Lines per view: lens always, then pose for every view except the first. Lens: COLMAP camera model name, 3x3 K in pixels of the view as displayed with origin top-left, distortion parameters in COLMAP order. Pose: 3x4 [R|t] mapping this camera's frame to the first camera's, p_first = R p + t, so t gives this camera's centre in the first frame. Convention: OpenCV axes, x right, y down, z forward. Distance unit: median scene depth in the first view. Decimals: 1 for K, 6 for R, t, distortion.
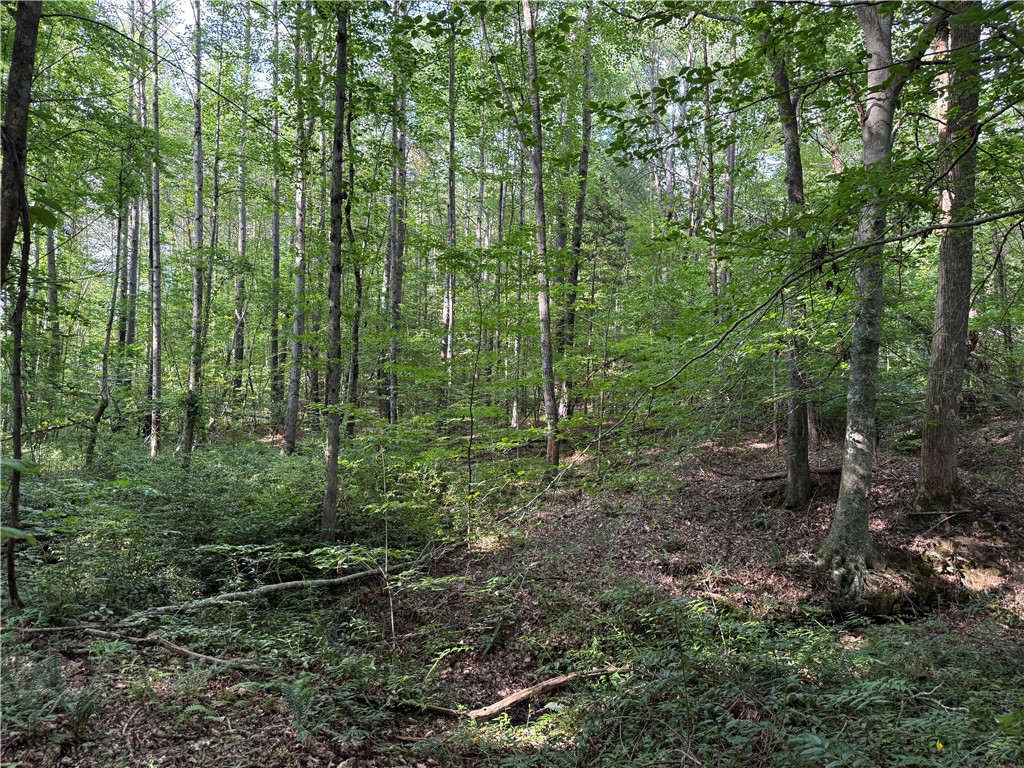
lens RADIAL K [[724.2, 0, 512.4], [0, 724.2, 384.8], [0, 0, 1]] dist [0.000735, -0.002252]
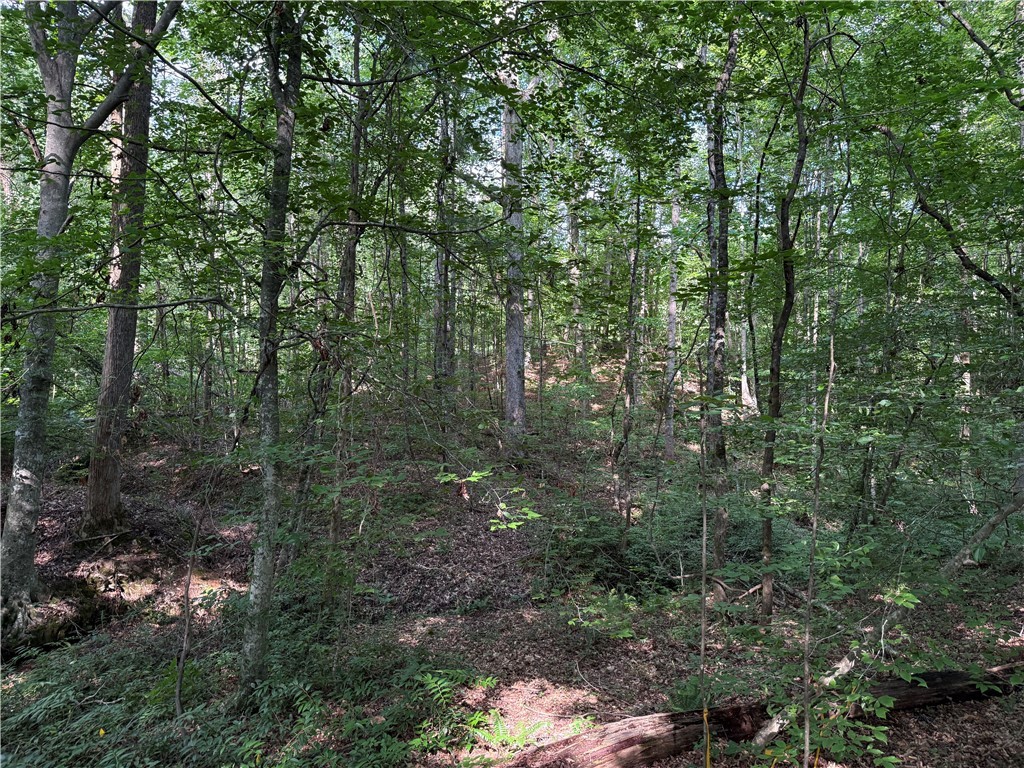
lens RADIAL K [[724.2, 0, 512.0], [0, 724.2, 384.9], [0, 0, 1]] dist [0.000735, -0.002252]
pose [[0.501516, 0.031678, 0.864568, -0.058942], [-0.009052, 0.999467, -0.031370, -0.025384], [-0.865101, 0.007906, 0.501535, -0.092784]]
